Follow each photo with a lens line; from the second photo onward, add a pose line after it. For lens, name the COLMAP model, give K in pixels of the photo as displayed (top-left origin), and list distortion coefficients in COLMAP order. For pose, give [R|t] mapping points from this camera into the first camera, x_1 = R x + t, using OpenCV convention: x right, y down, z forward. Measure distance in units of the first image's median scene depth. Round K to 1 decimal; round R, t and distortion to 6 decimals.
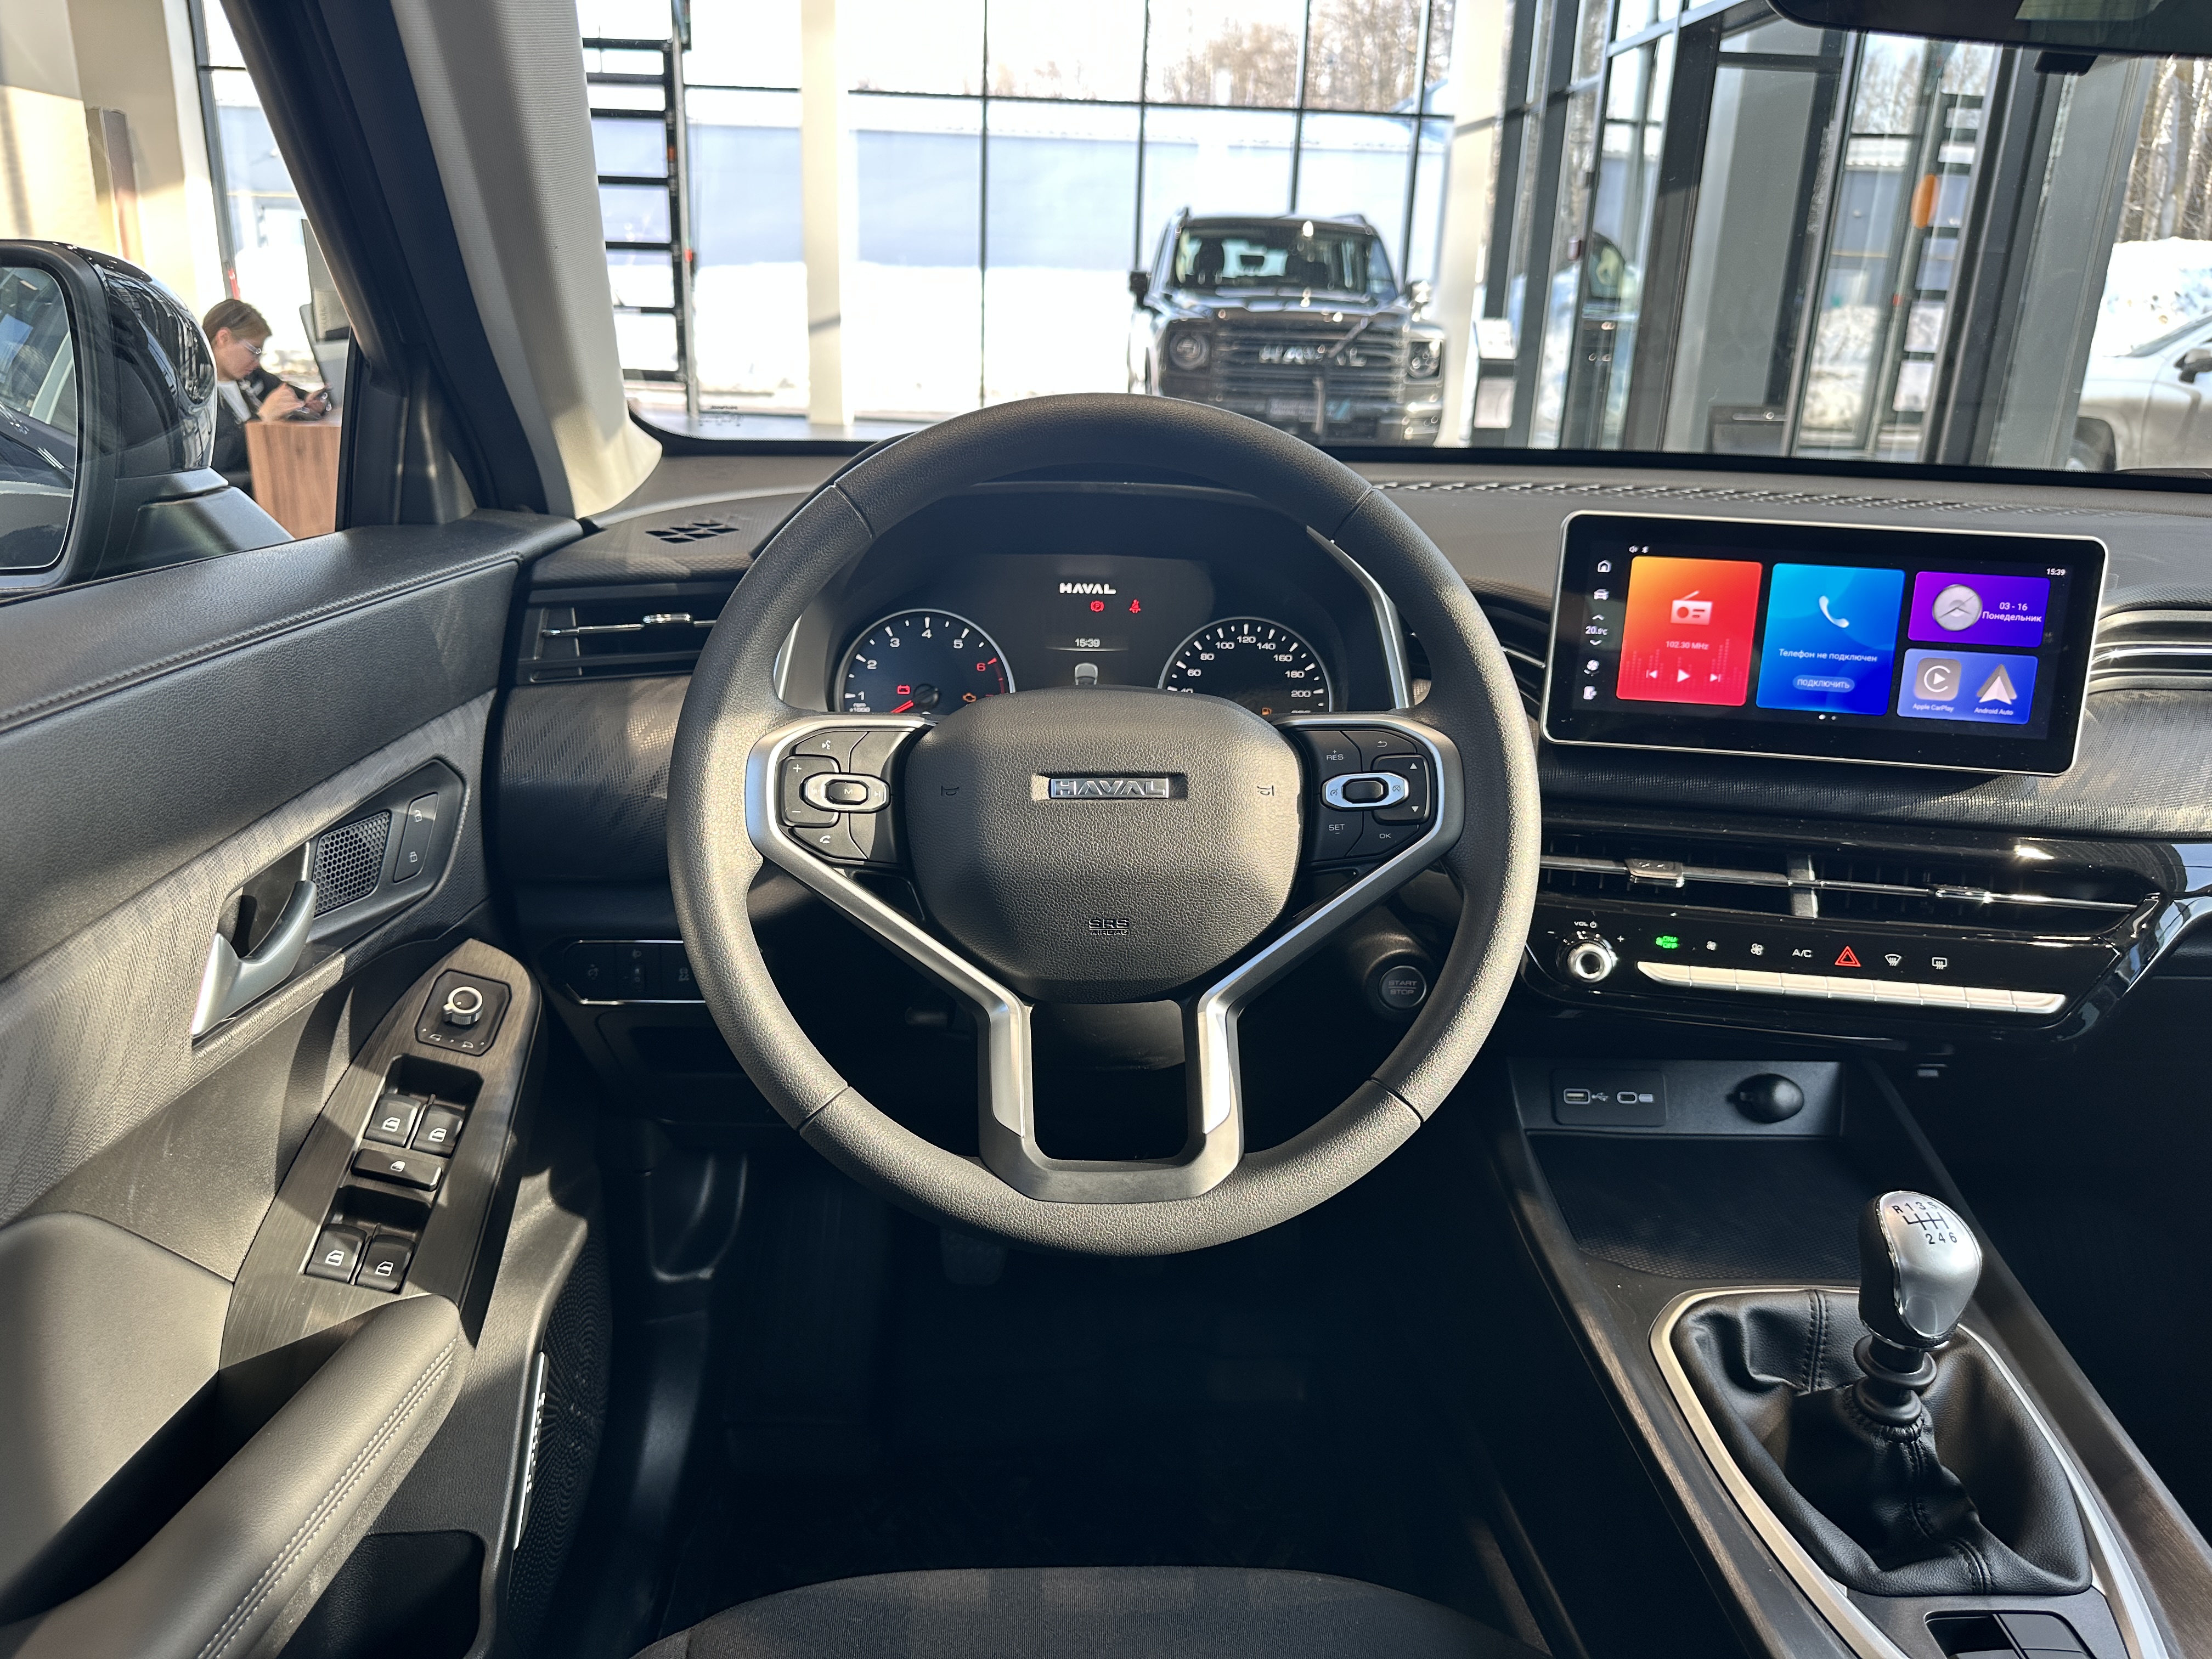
lens RADIAL K [[1575.7, 0, 1121.2], [0, 1575.7, 871.9], [0, 0, 1]] dist [0.054509, -0.051101]
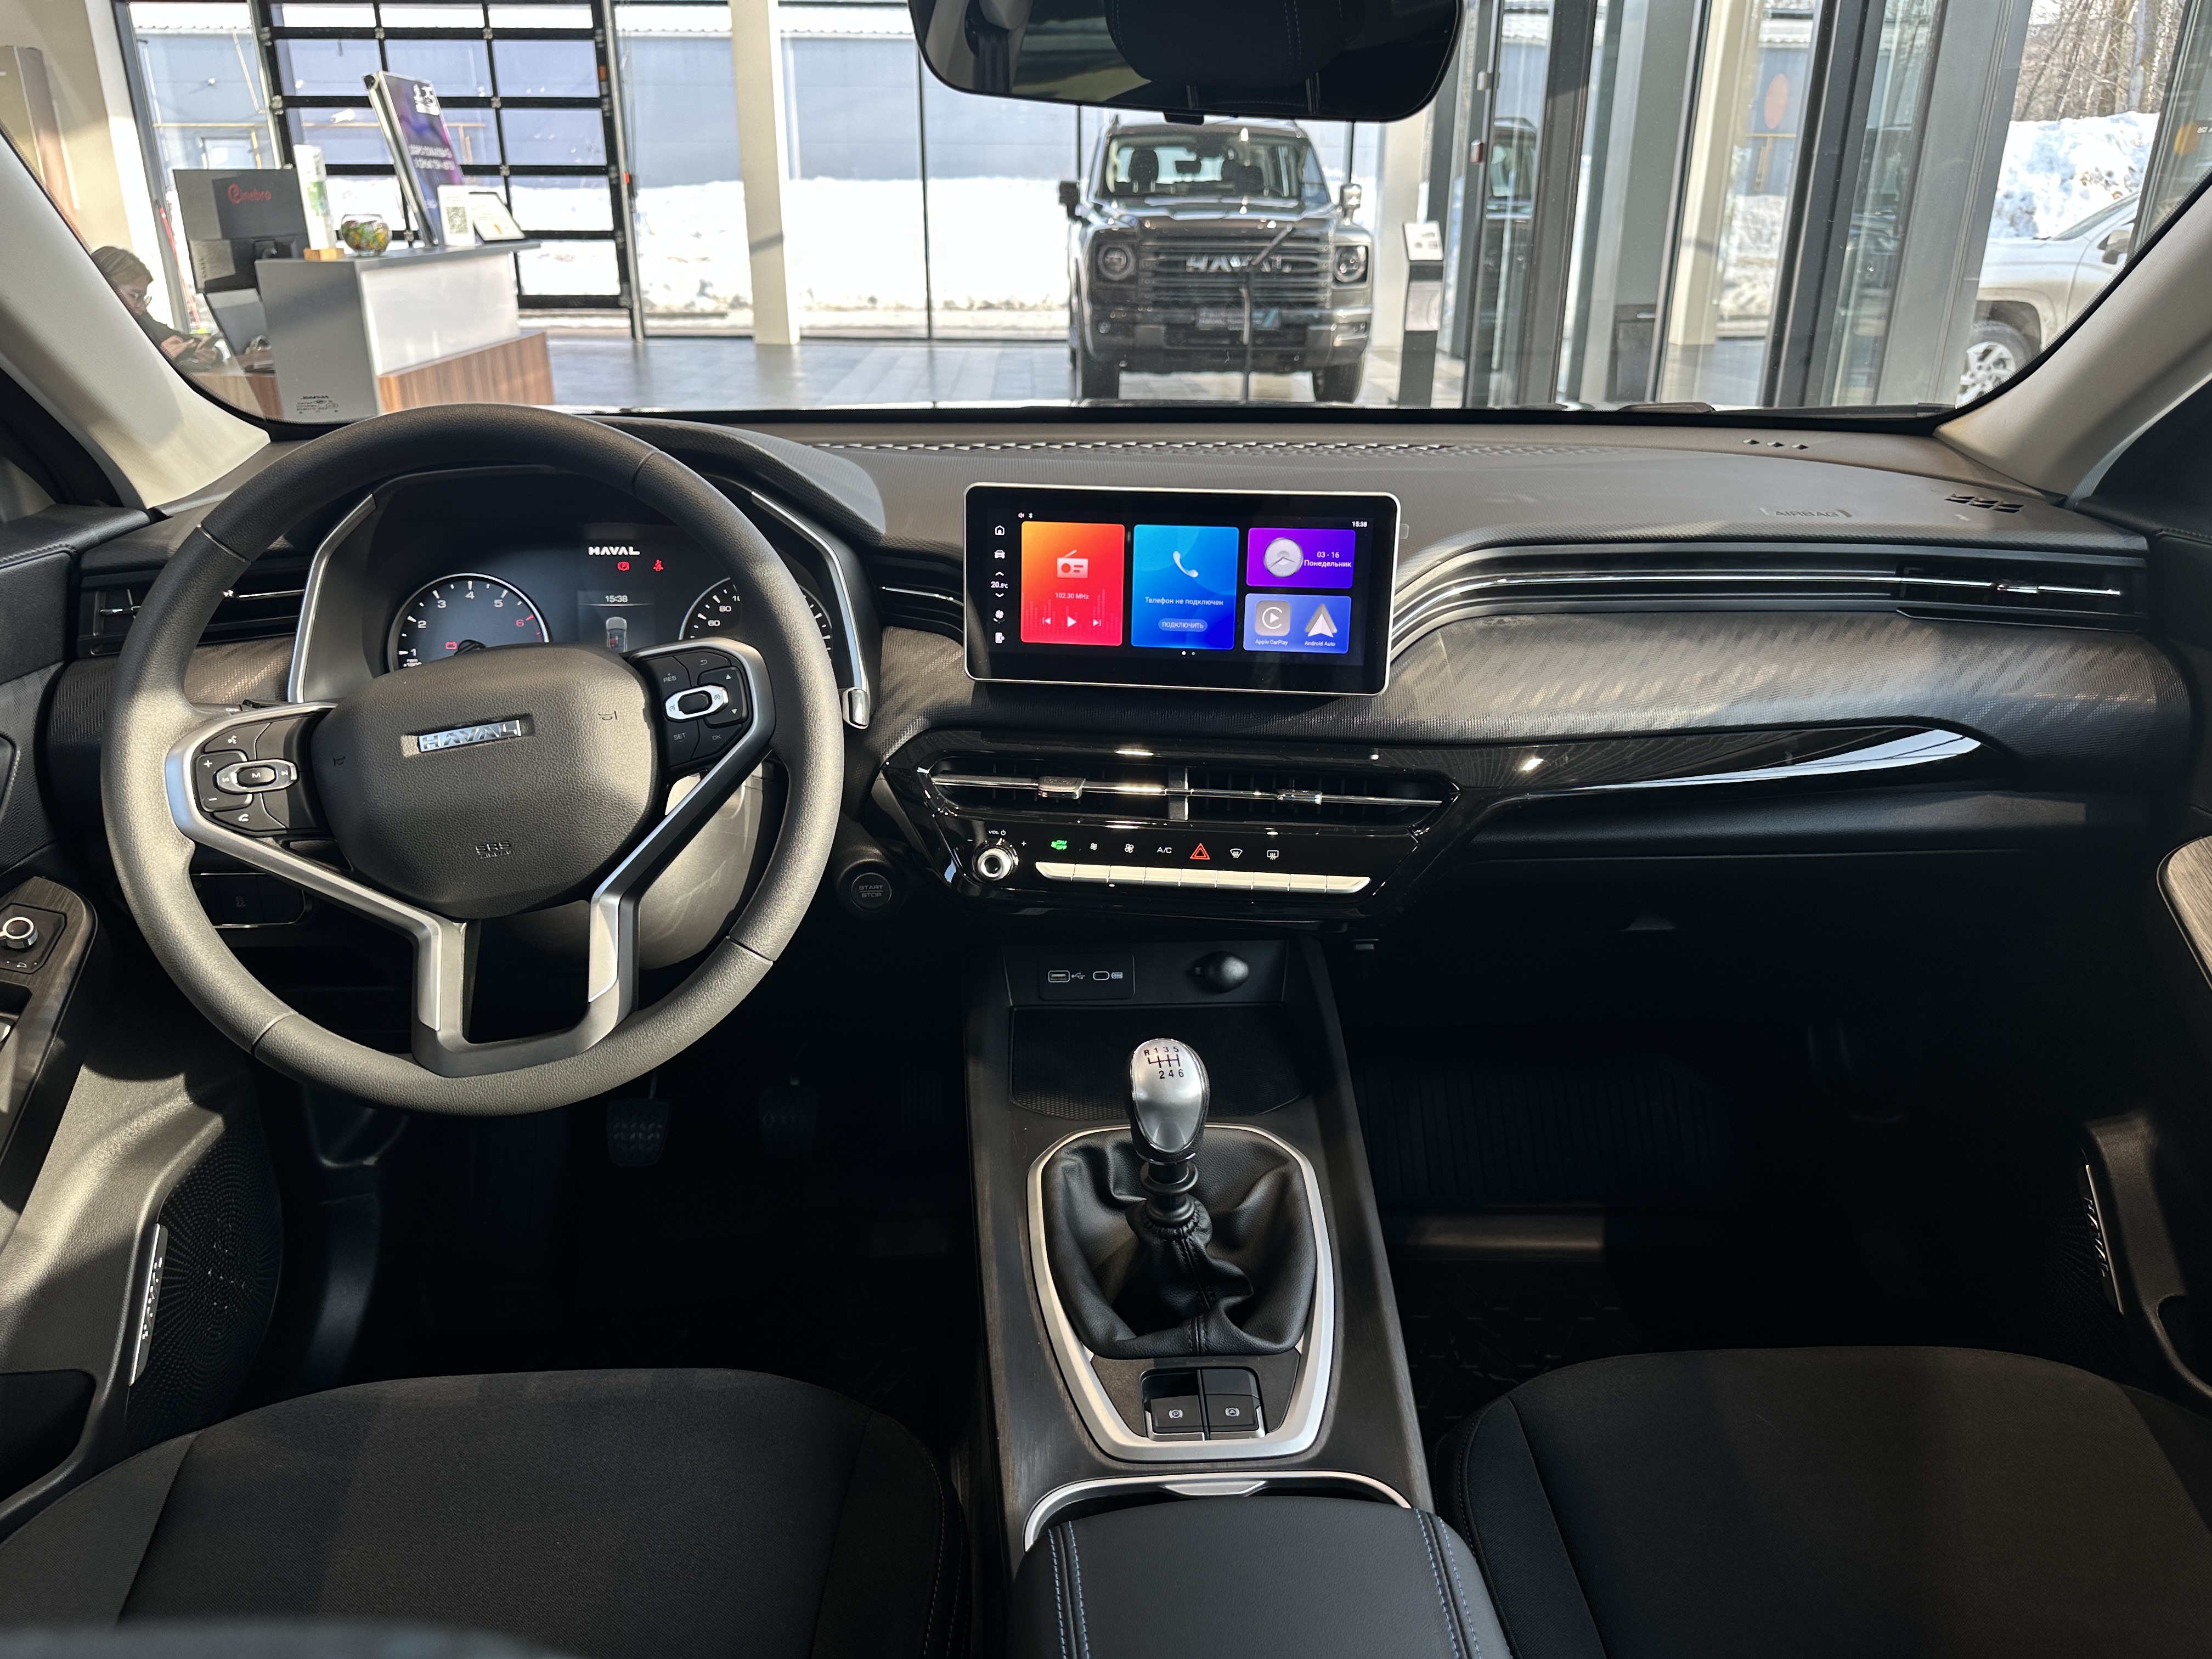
lens RADIAL K [[1575.7, 0, 1131.9], [0, 1575.7, 848.0], [0, 0, 1]] dist [0.054509, -0.051101]
pose [[0.999413, -0.033625, 0.006587, 0.337965], [0.033328, 0.998609, 0.040869, -0.000294], [-0.007952, -0.040626, 0.999143, -0.166437]]
